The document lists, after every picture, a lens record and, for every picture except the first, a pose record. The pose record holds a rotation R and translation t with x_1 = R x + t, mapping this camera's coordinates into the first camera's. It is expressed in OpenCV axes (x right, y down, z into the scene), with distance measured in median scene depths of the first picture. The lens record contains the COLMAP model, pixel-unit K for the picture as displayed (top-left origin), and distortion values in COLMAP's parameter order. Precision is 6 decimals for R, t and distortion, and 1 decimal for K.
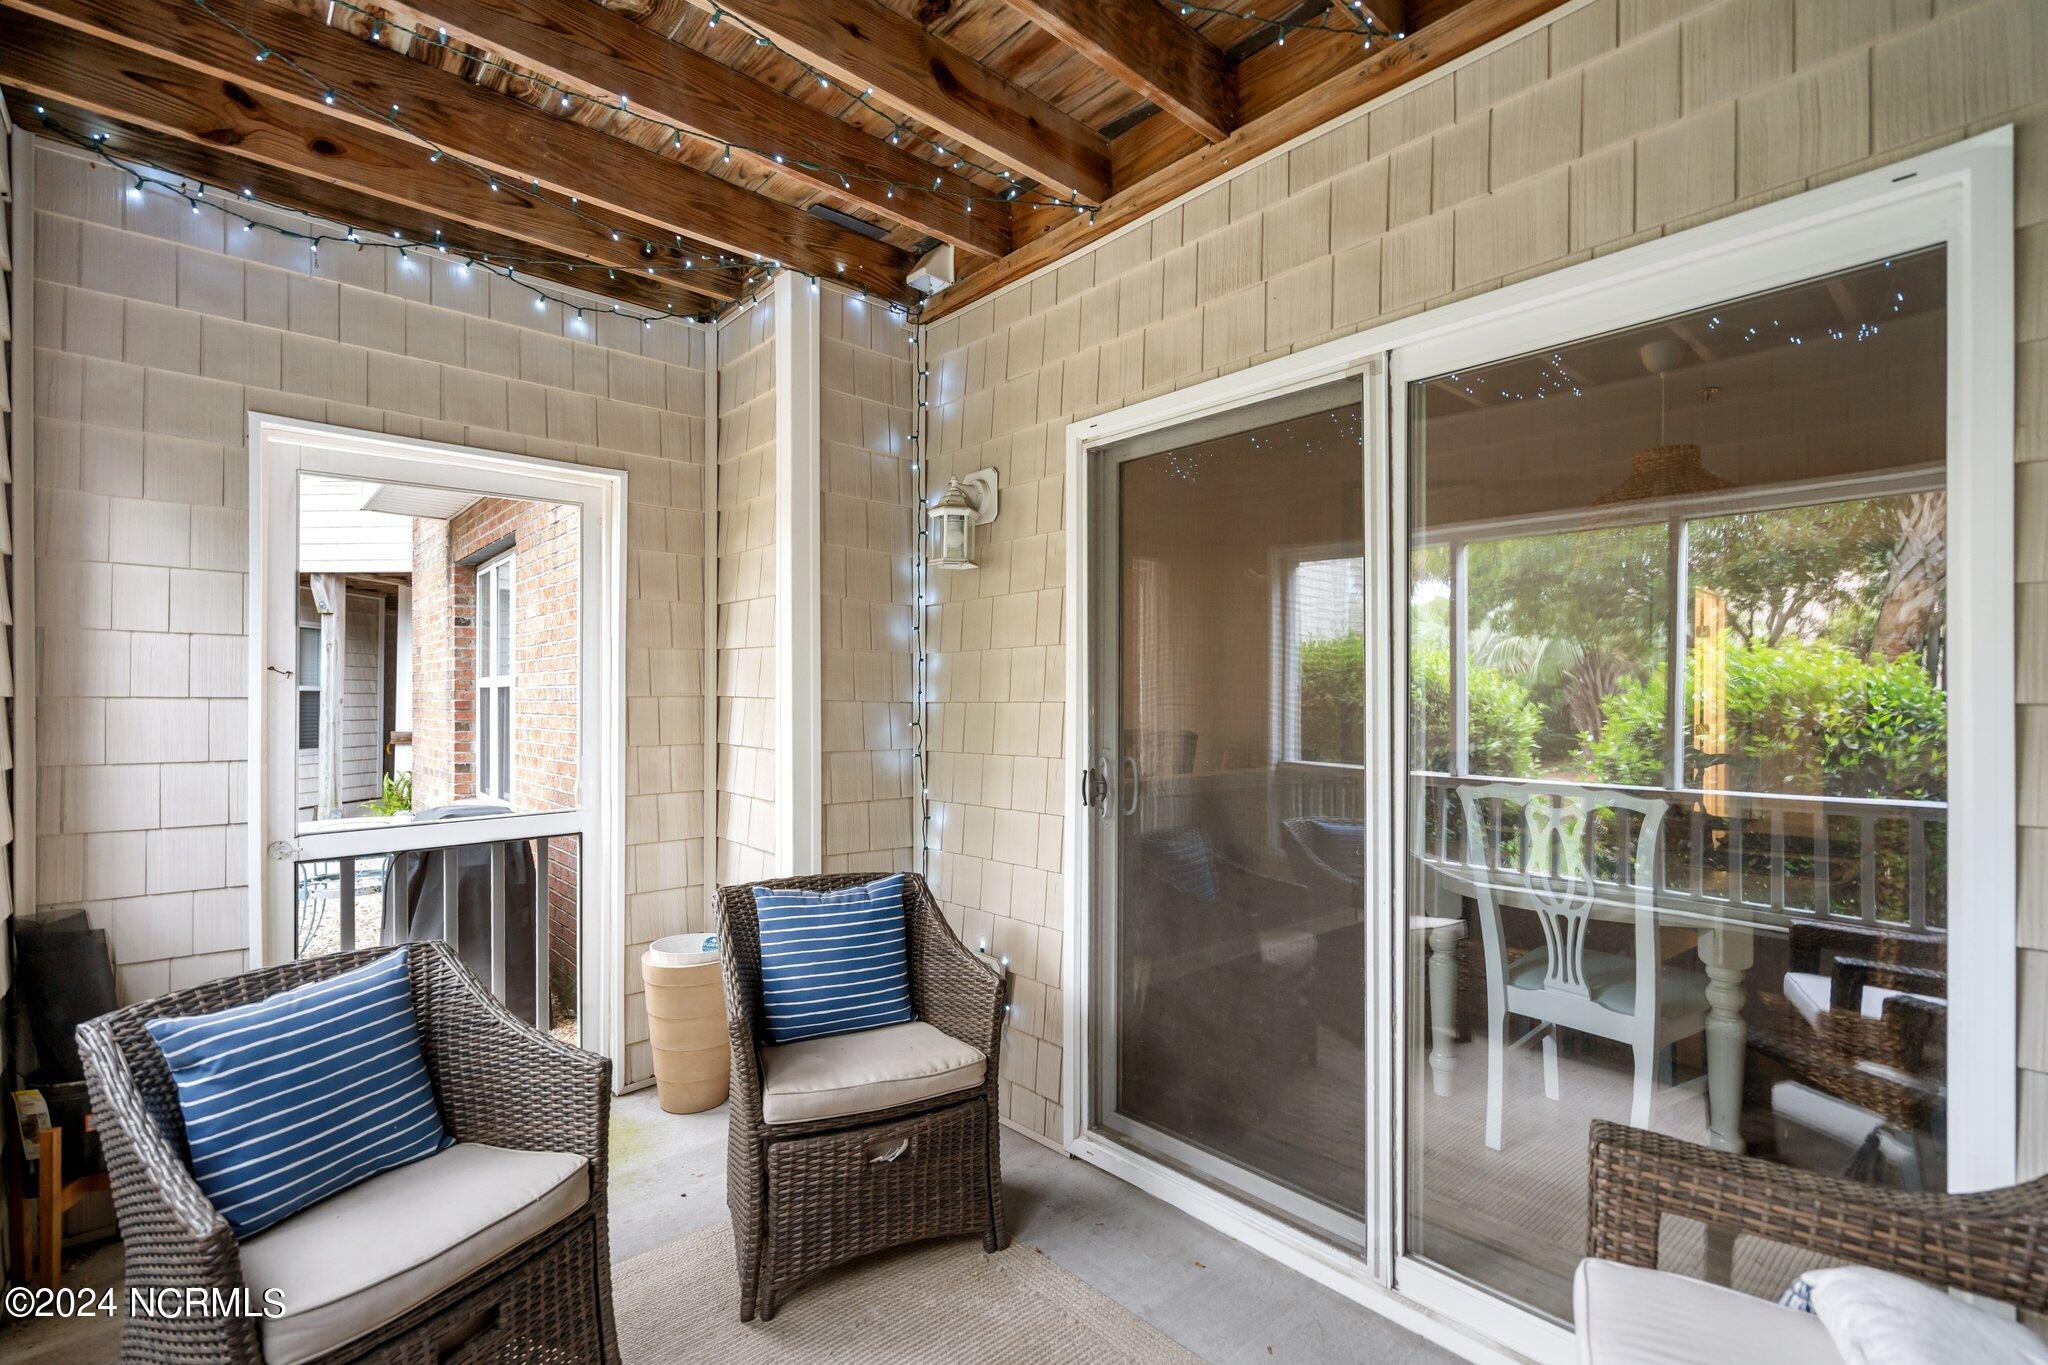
lens RADIAL K [[937.3, 0, 1026.8], [0, 937.3, 696.8], [0, 0, 1]] dist [-0.003704, 0.001805]
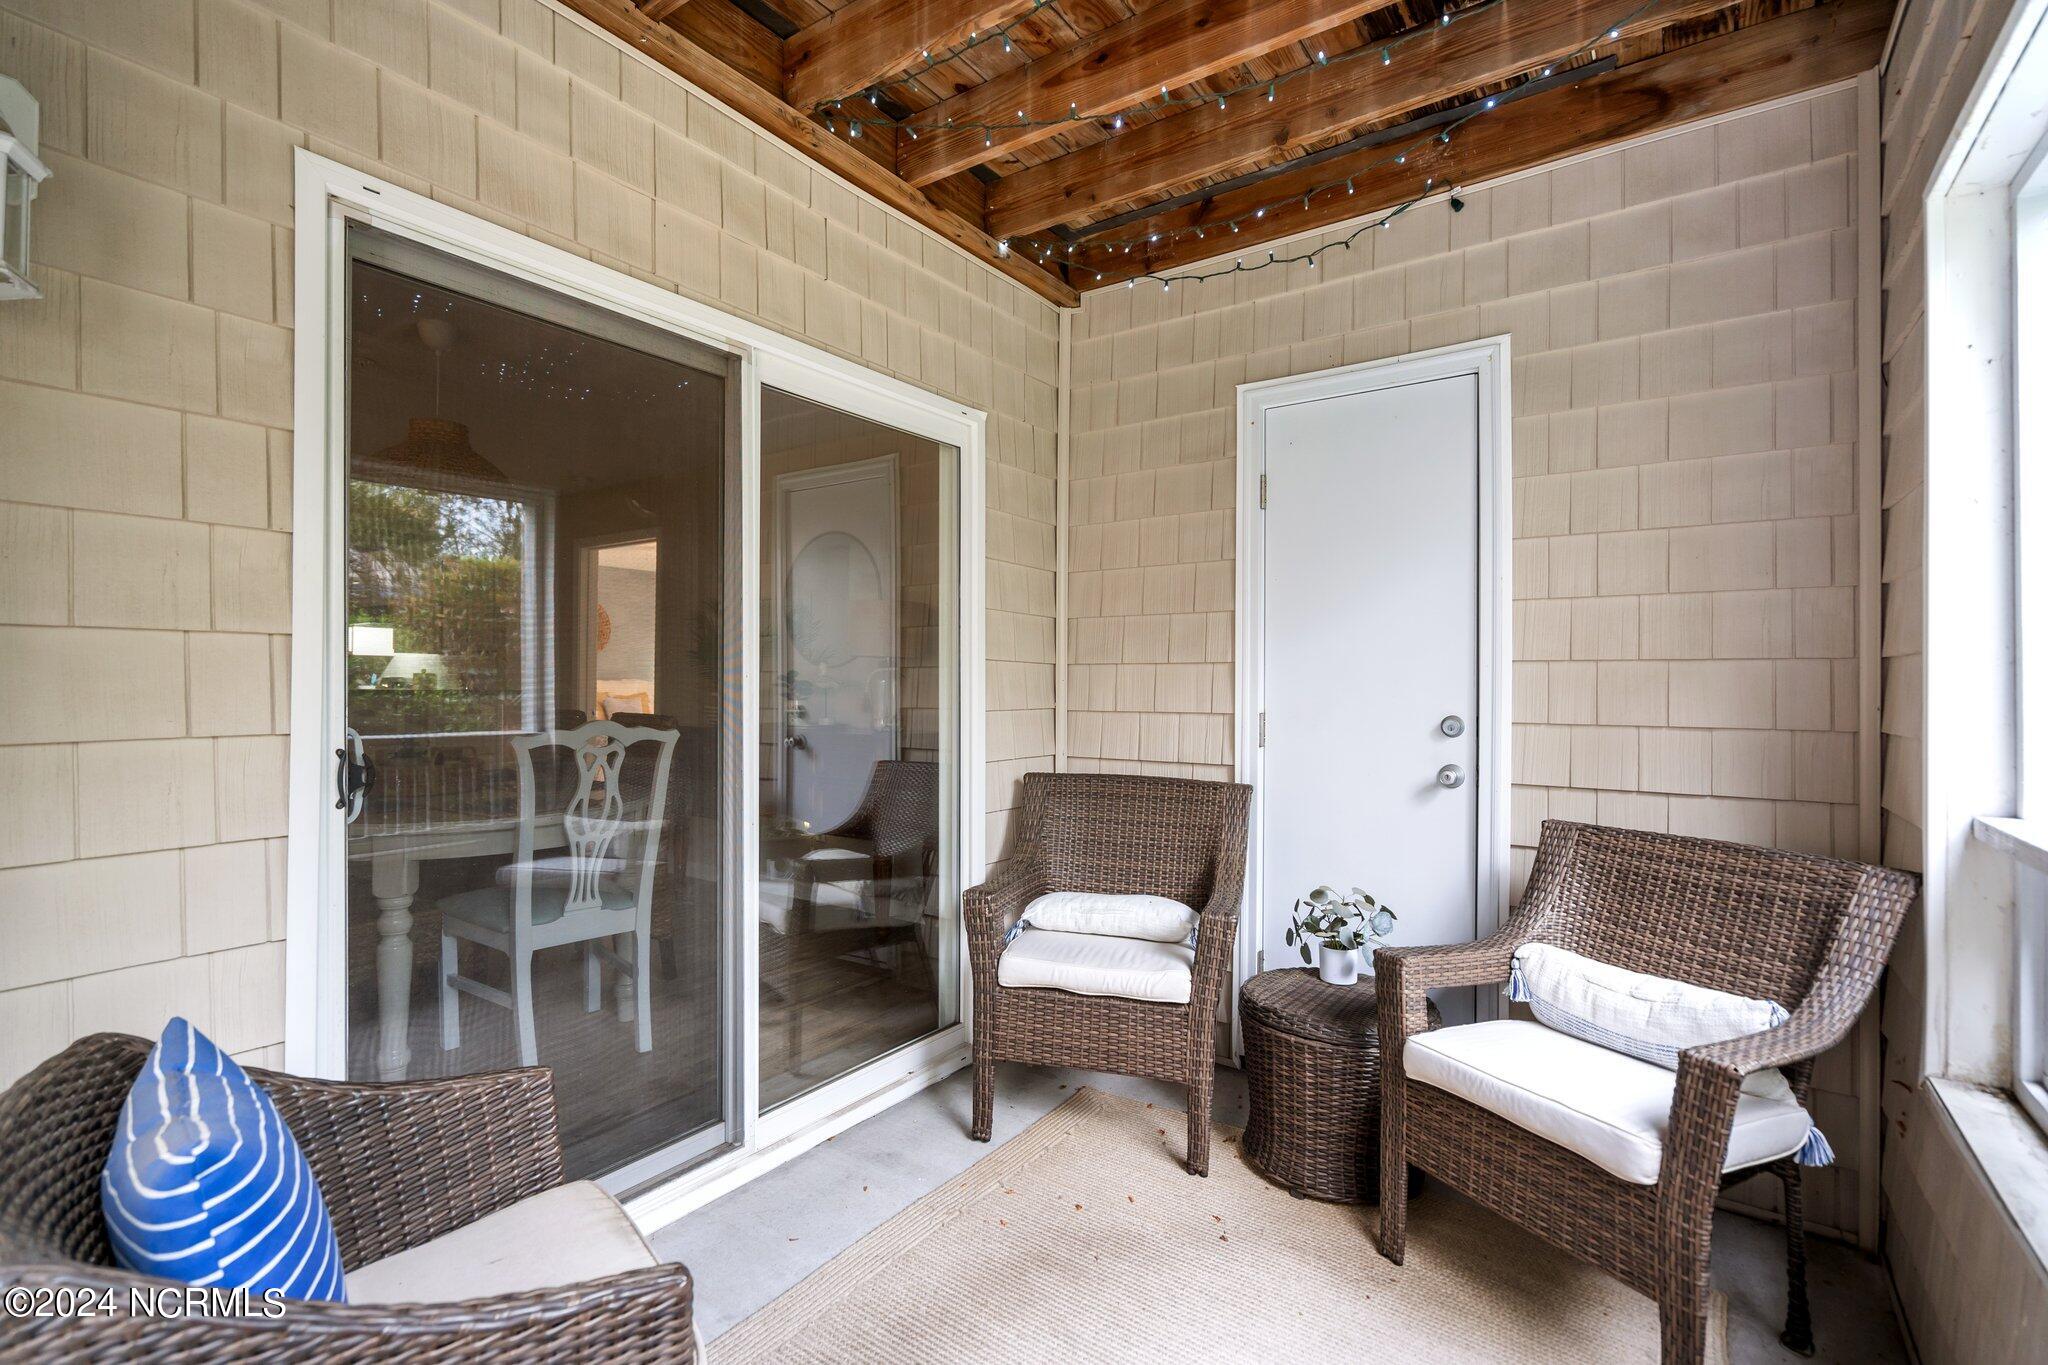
lens RADIAL K [[937.3, 0, 1018.1], [0, 937.3, 683.0], [0, 0, 1]] dist [-0.003704, 0.001805]
pose [[-0.252732, -0.010292, 0.967482, -0.811289], [-0.007770, 0.999933, 0.008607, 0.032509], [-0.967505, -0.005342, -0.252795, 0.959599]]
